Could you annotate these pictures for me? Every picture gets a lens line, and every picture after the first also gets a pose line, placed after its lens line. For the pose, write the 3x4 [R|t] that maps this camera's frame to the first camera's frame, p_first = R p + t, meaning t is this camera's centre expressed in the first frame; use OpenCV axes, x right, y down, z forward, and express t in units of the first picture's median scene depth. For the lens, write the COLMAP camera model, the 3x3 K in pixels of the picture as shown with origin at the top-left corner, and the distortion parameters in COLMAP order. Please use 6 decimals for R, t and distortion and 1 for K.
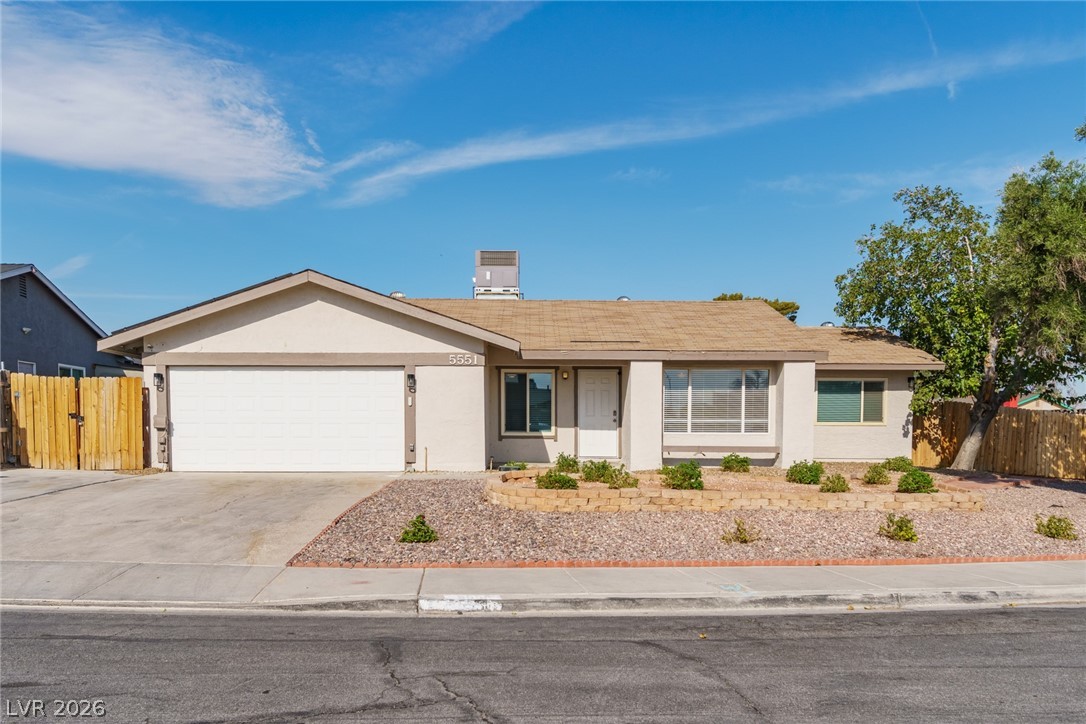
lens RADIAL K [[943.9, 0, 543.9], [0, 943.9, 449.4], [0, 0, 1]] dist [-0.003263, -0.007711]
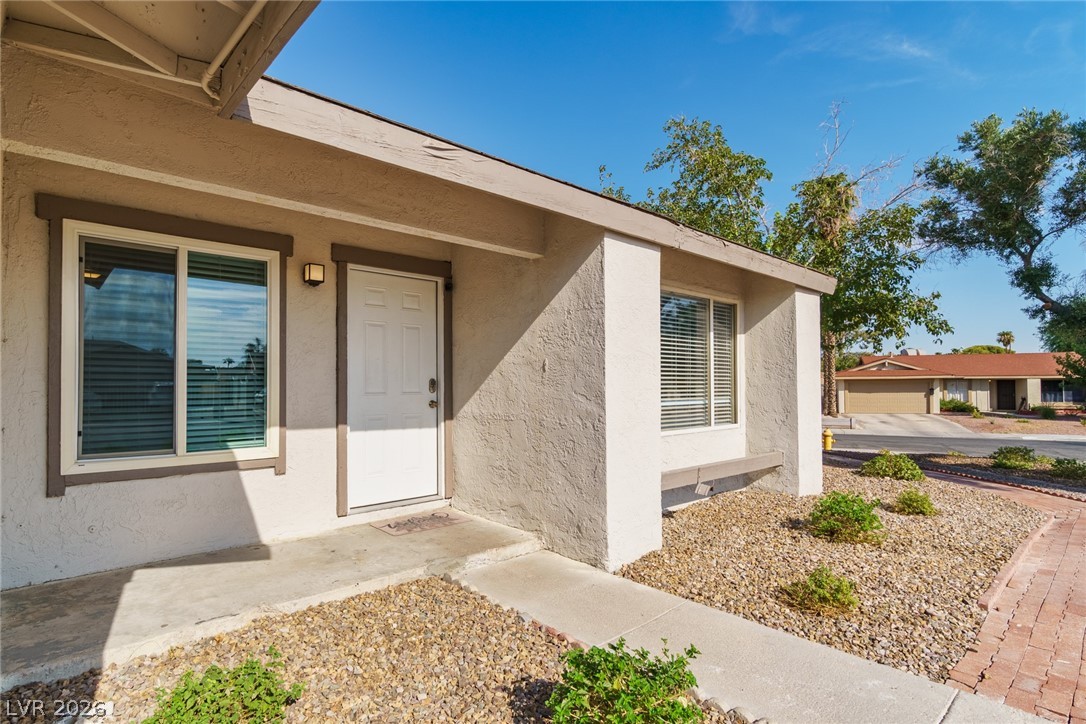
lens RADIAL K [[560.0, 0, 543.0], [0, 560.0, 362.0], [0, 0, 1]] dist [-0.002040, -0.000644]
pose [[0.706723, 0.022673, 0.707127, -0.065928], [0.017021, 0.998652, -0.049032, -0.039141], [-0.707286, 0.046688, 0.705385, 0.872782]]
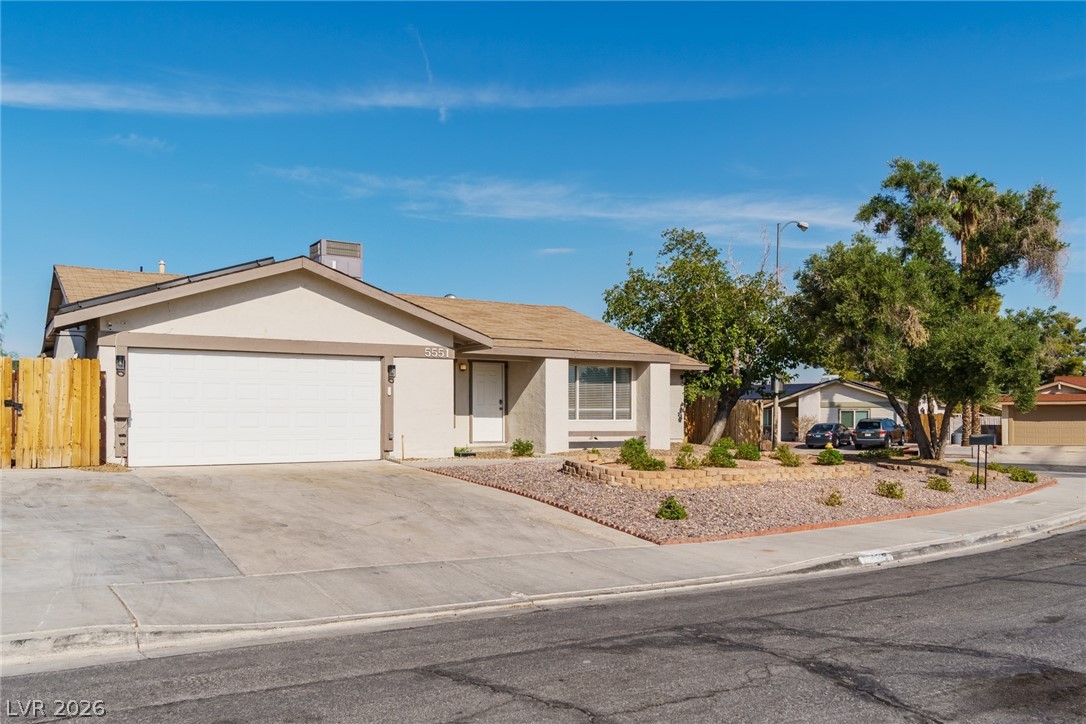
lens RADIAL K [[922.4, 0, 543.0], [0, 922.4, 362.0], [0, 0, 1]] dist [0.003455, -0.003323]
pose [[0.837402, 0.030233, 0.545751, -0.524887], [0.008080, 0.997675, -0.067667, -0.012631], [-0.546528, 0.061074, 0.835211, 0.063435]]
